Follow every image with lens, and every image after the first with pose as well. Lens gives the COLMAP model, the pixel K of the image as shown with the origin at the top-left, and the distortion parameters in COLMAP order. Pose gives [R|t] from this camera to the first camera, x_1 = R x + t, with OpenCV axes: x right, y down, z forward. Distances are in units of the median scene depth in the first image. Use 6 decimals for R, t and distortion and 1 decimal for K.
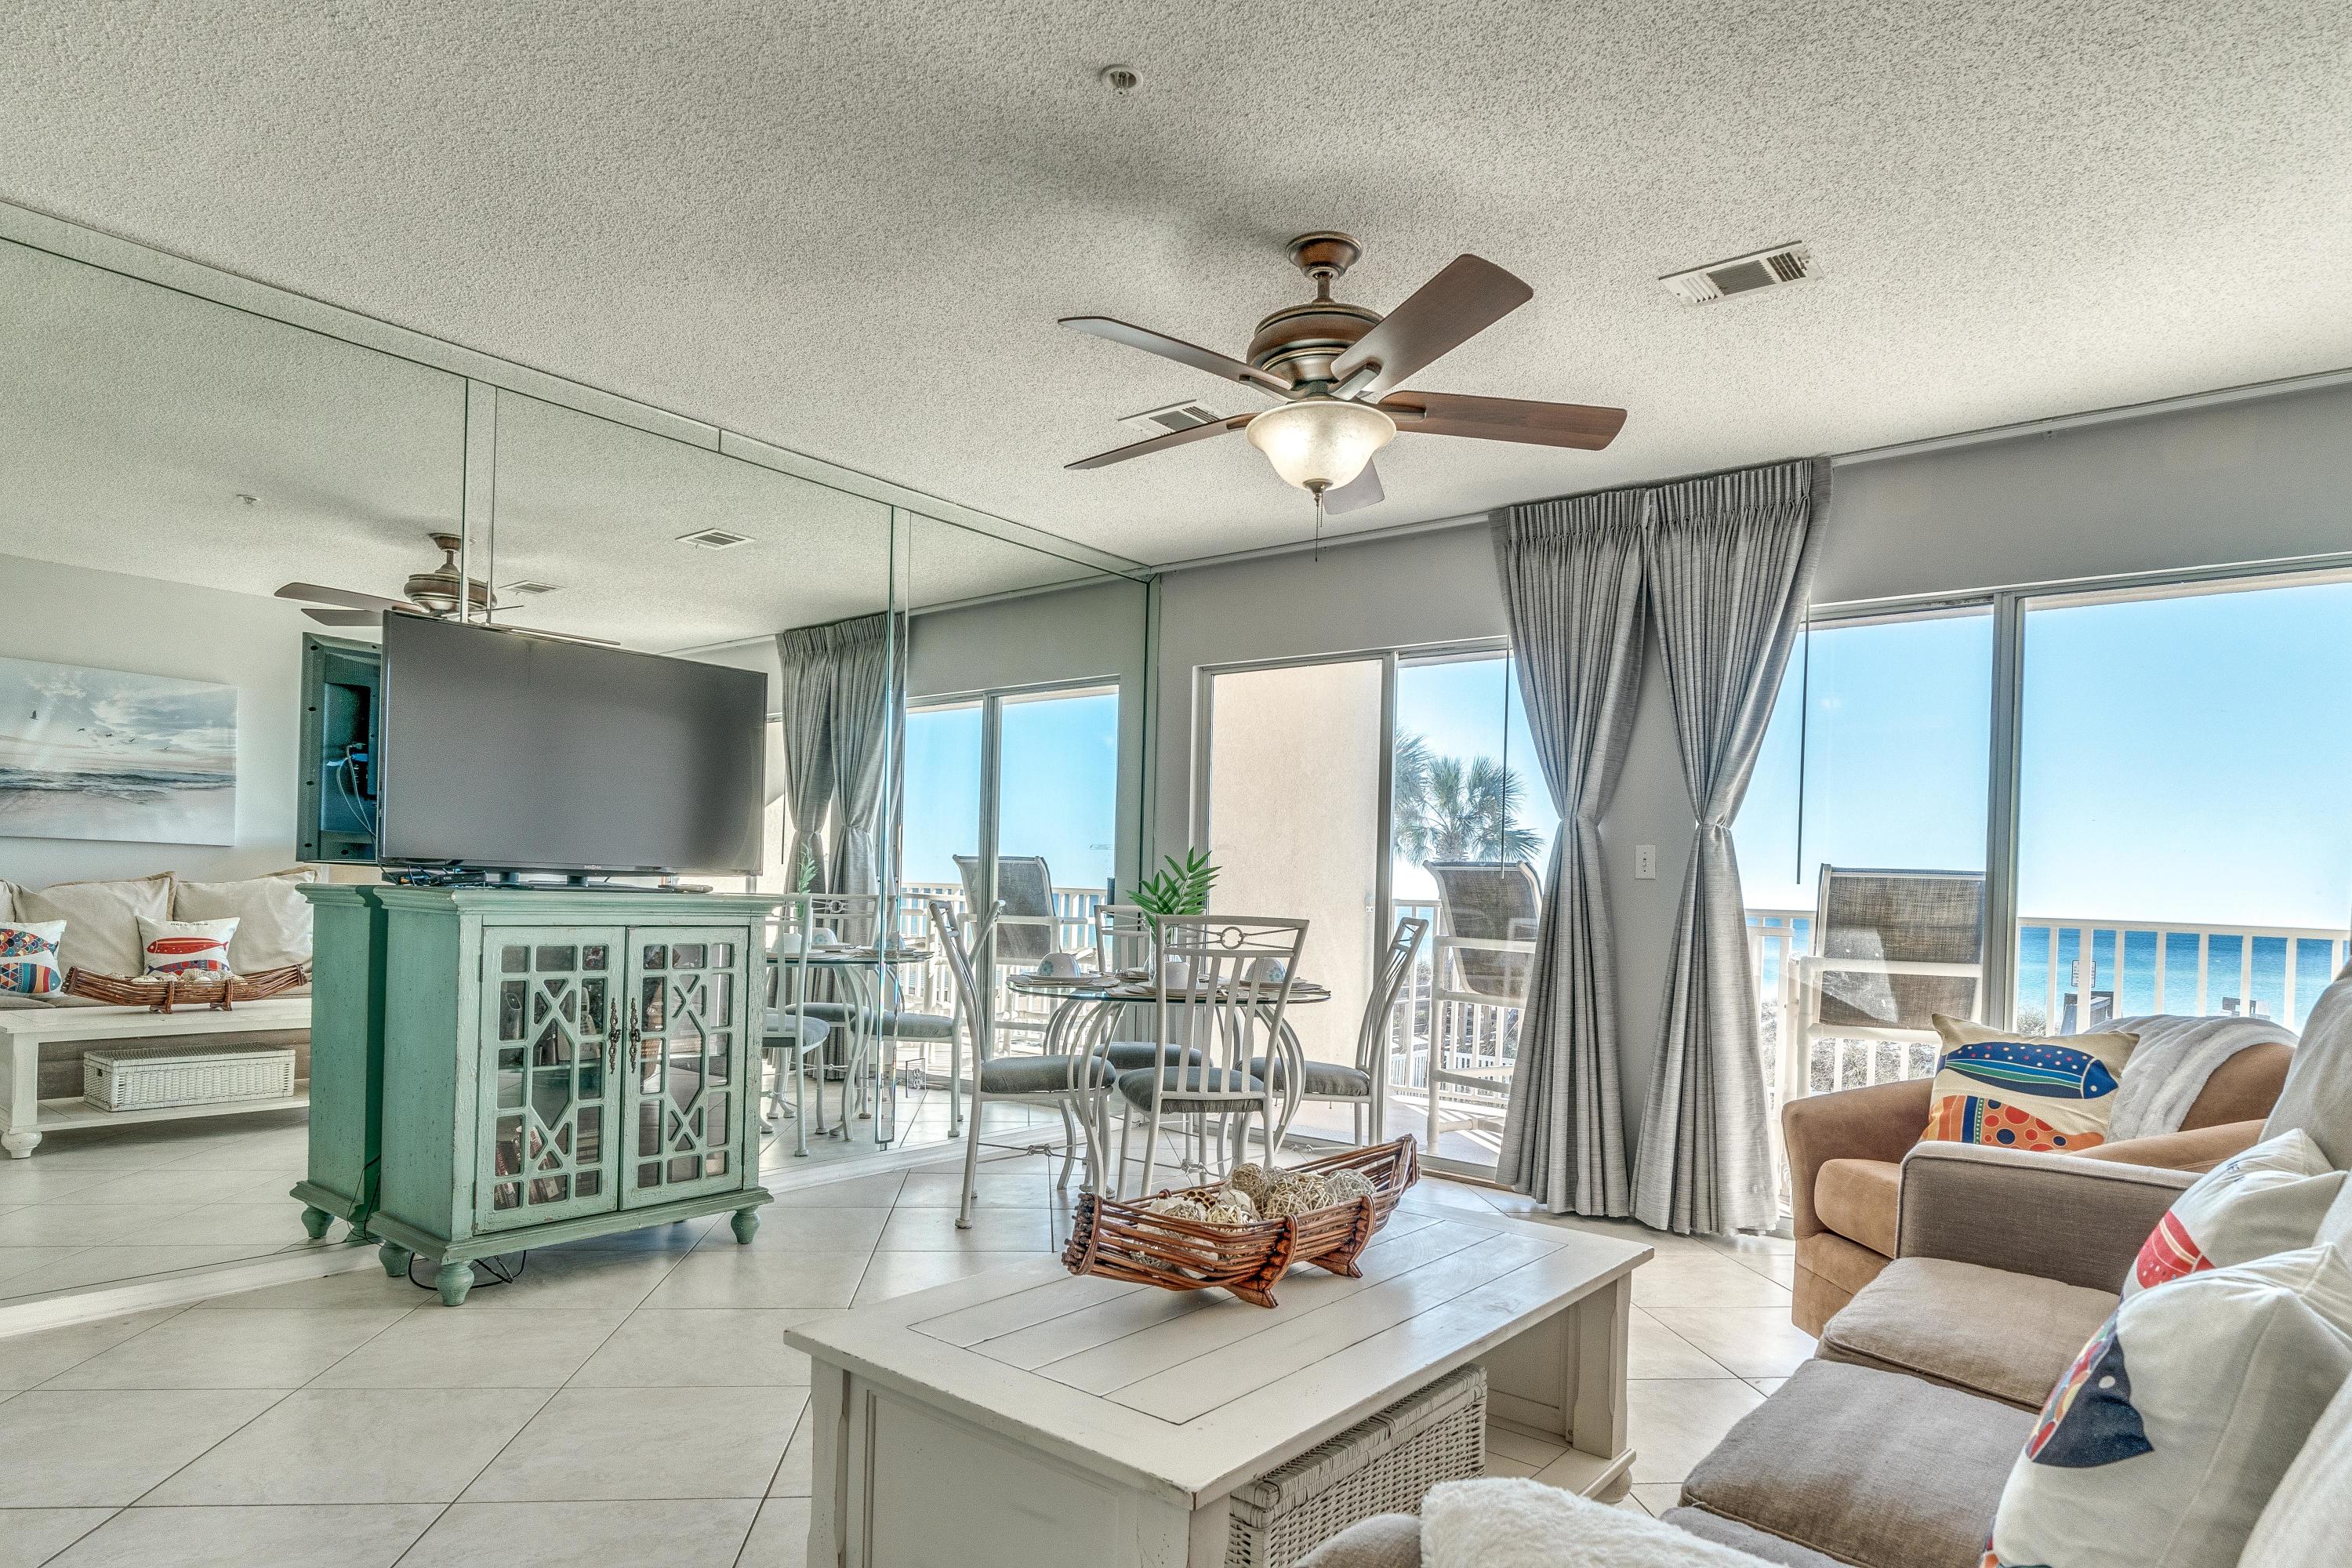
lens RADIAL K [[1319.4, 0, 1216.7], [0, 1319.4, 888.5], [0, 0, 1]] dist [-0.003226, 0.000547]
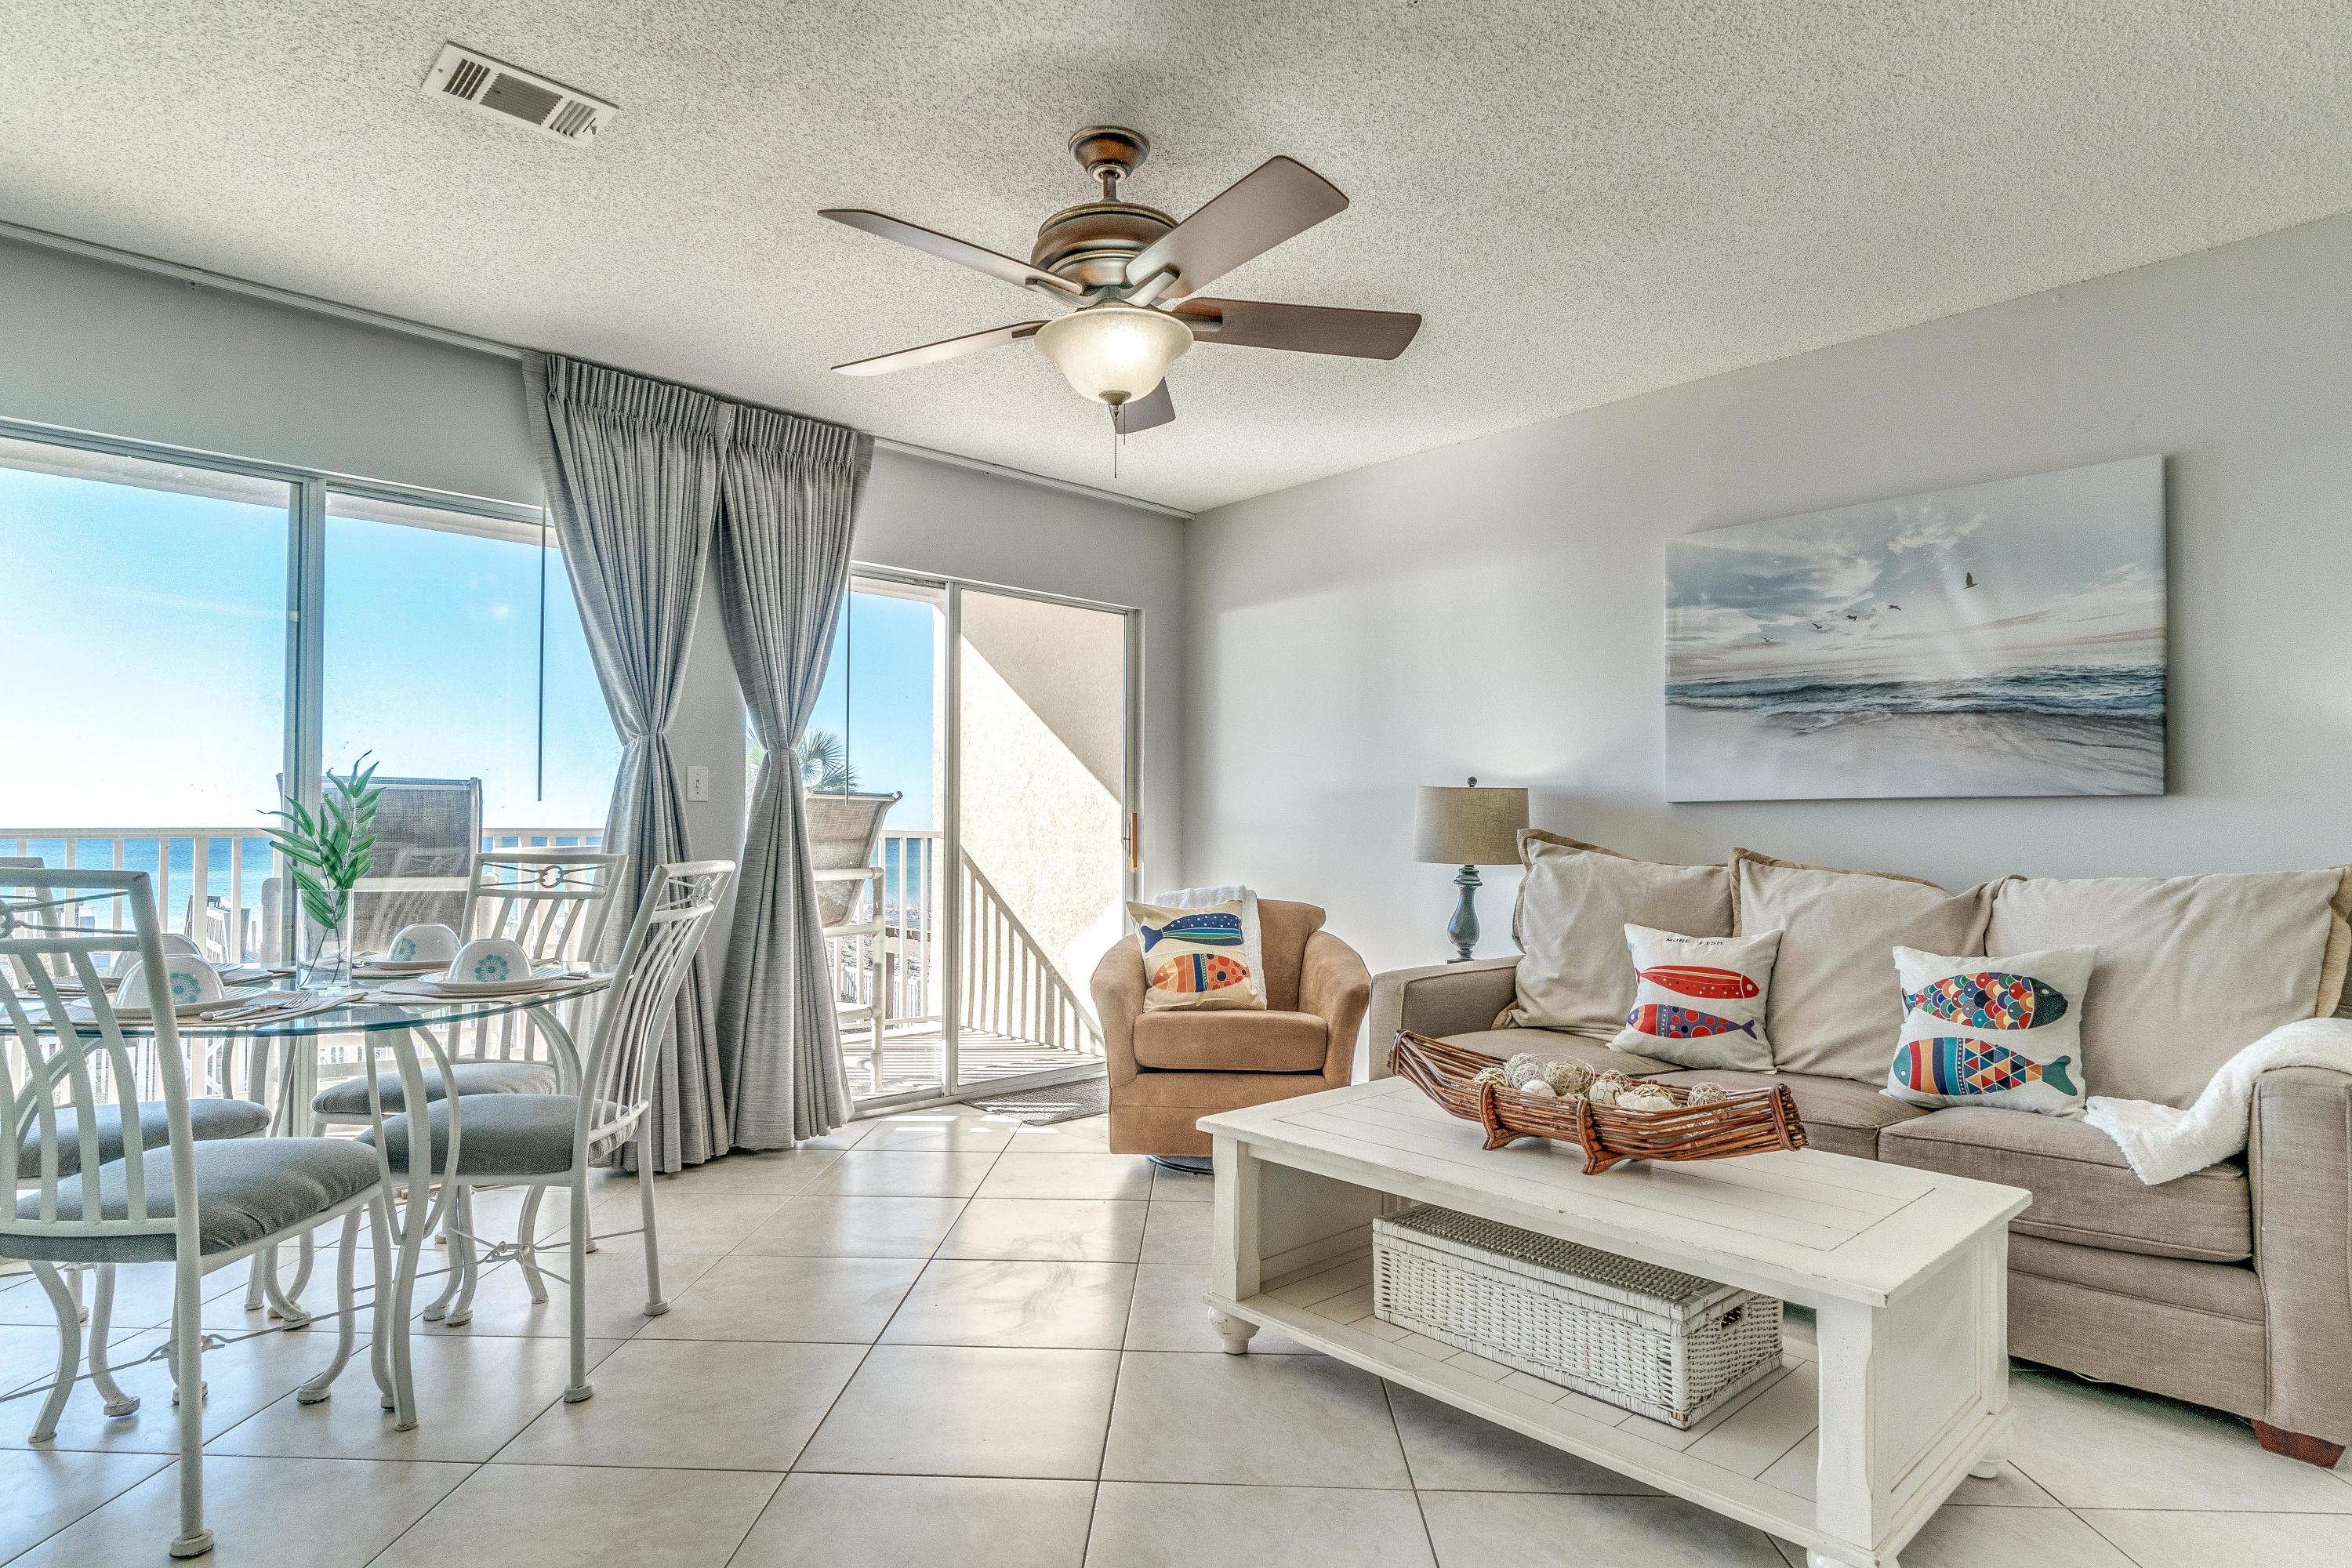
lens RADIAL K [[1270.3, 0, 1179.7], [0, 1270.3, 820.4], [0, 0, 1]] dist [-0.002580, 0.000476]
pose [[0.156825, -0.022303, 0.987375, -0.578654], [-0.002902, 0.999730, 0.023043, -0.017658], [-0.987622, -0.006479, 0.156718, 0.546506]]
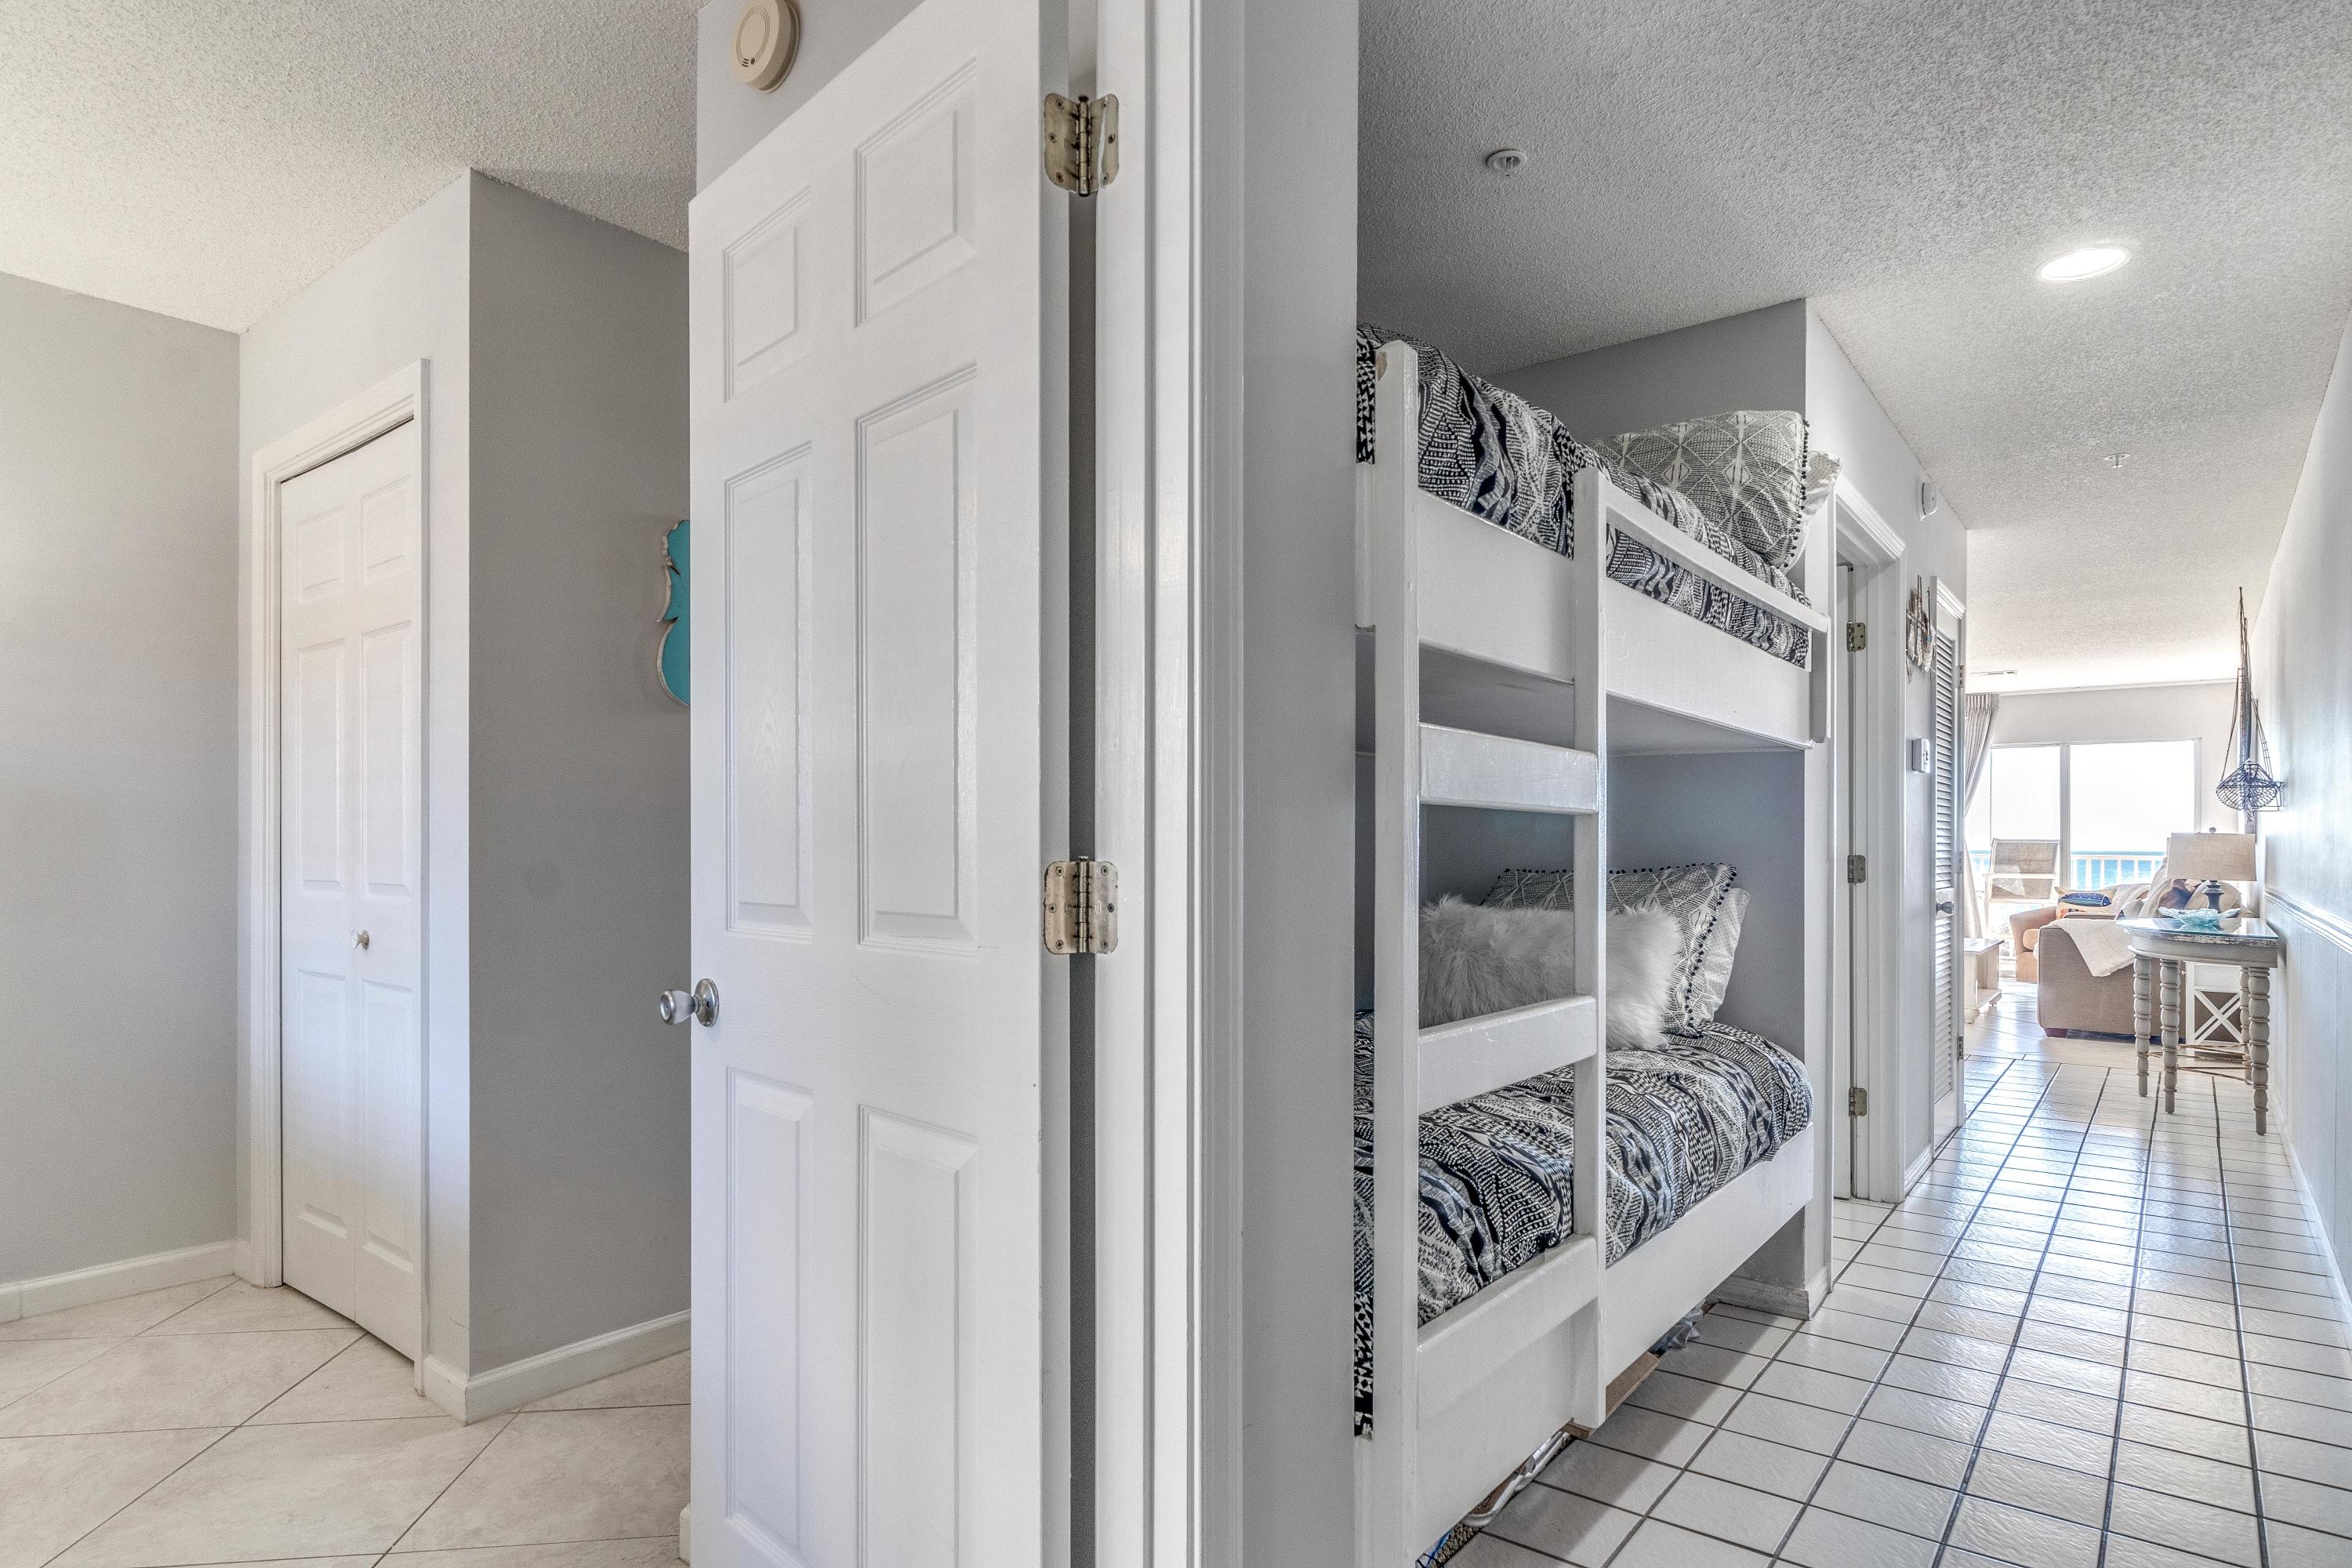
lens RADIAL K [[1270.3, 0, 1179.7], [0, 1270.3, 820.4], [0, 0, 1]] dist [-0.002580, 0.000476]
pose [[0.999696, -0.022138, -0.010851, -1.221508], [0.022025, 0.999703, -0.010389, -0.066287], [0.011077, 0.010147, 0.999887, -1.675183]]
